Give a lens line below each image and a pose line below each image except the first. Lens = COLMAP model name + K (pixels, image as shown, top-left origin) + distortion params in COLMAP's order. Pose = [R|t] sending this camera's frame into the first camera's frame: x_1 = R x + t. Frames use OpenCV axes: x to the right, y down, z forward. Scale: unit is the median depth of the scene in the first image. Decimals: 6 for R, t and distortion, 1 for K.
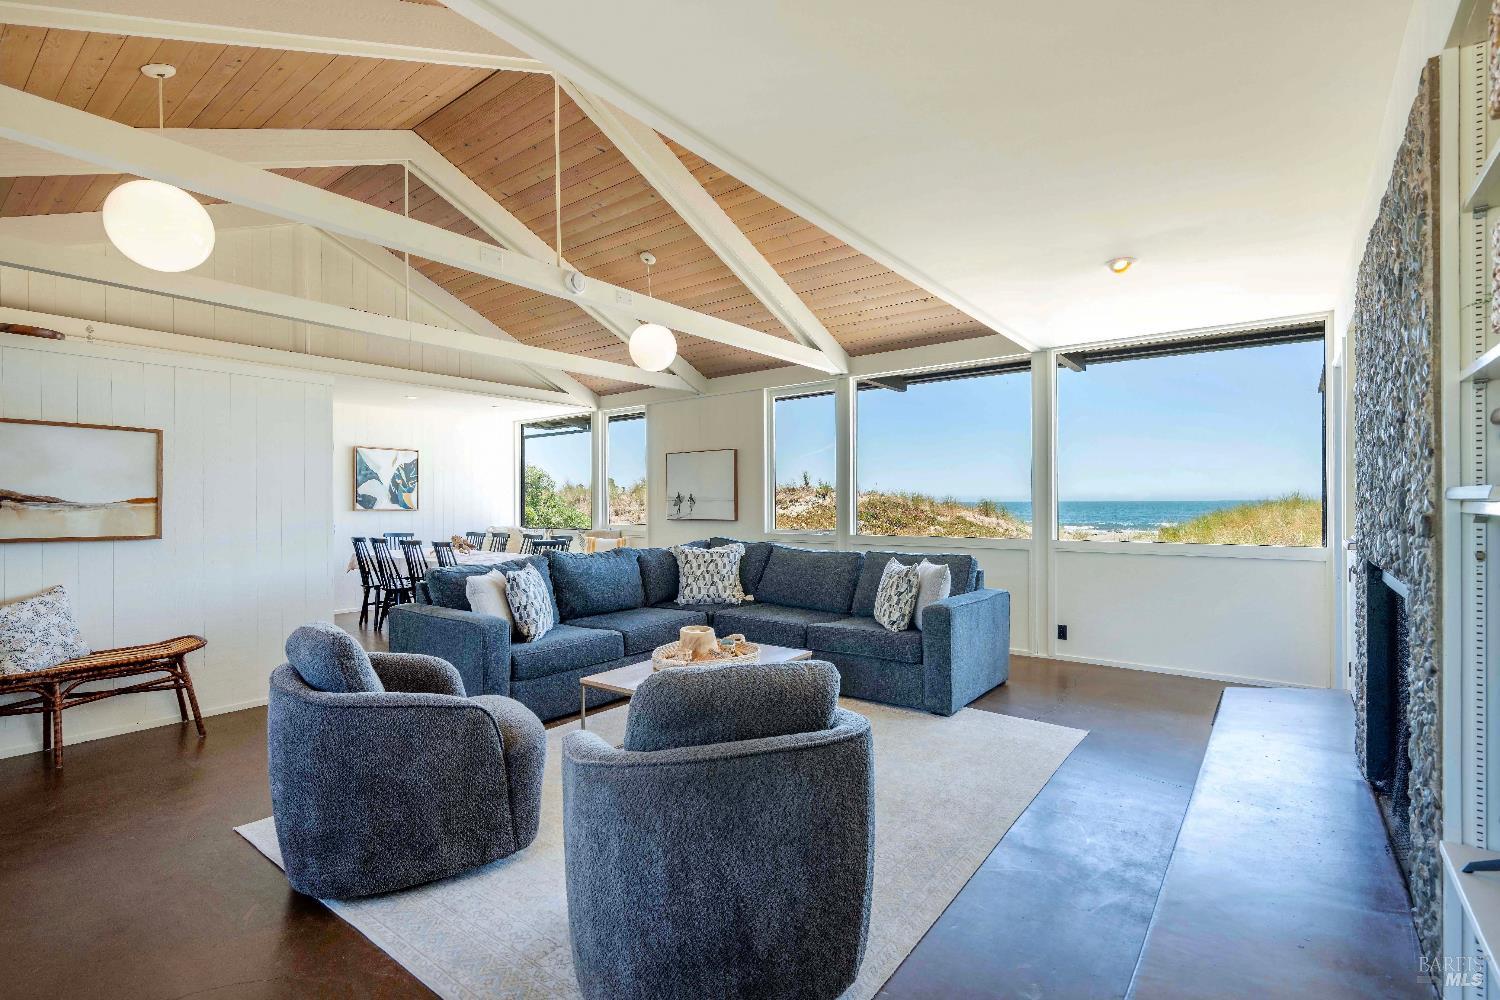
lens RADIAL K [[695.0, 0, 756.6], [0, 695.0, 499.8], [0, 0, 1]] dist [0.028097, -0.000138]
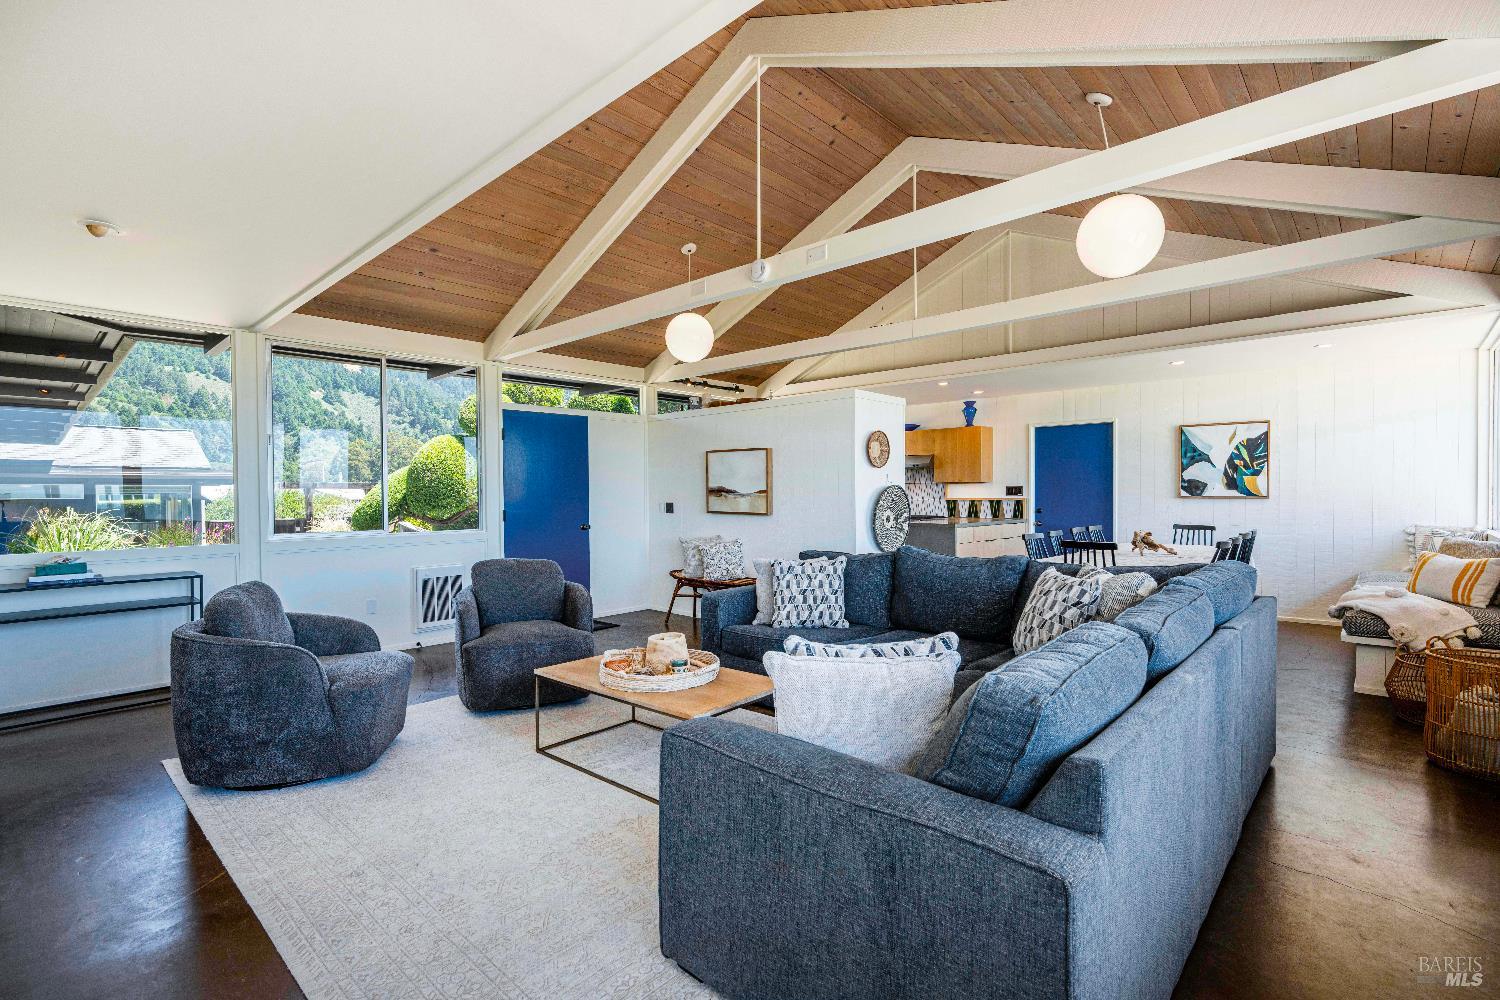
lens RADIAL K [[695.0, 0, 756.6], [0, 695.0, 499.8], [0, 0, 1]] dist [0.028097, -0.000138]
pose [[-0.069976, 0.013702, -0.997455, 0.350883], [0.012663, 0.999837, 0.012846, -0.000426], [0.997468, -0.011732, -0.070138, 0.520792]]
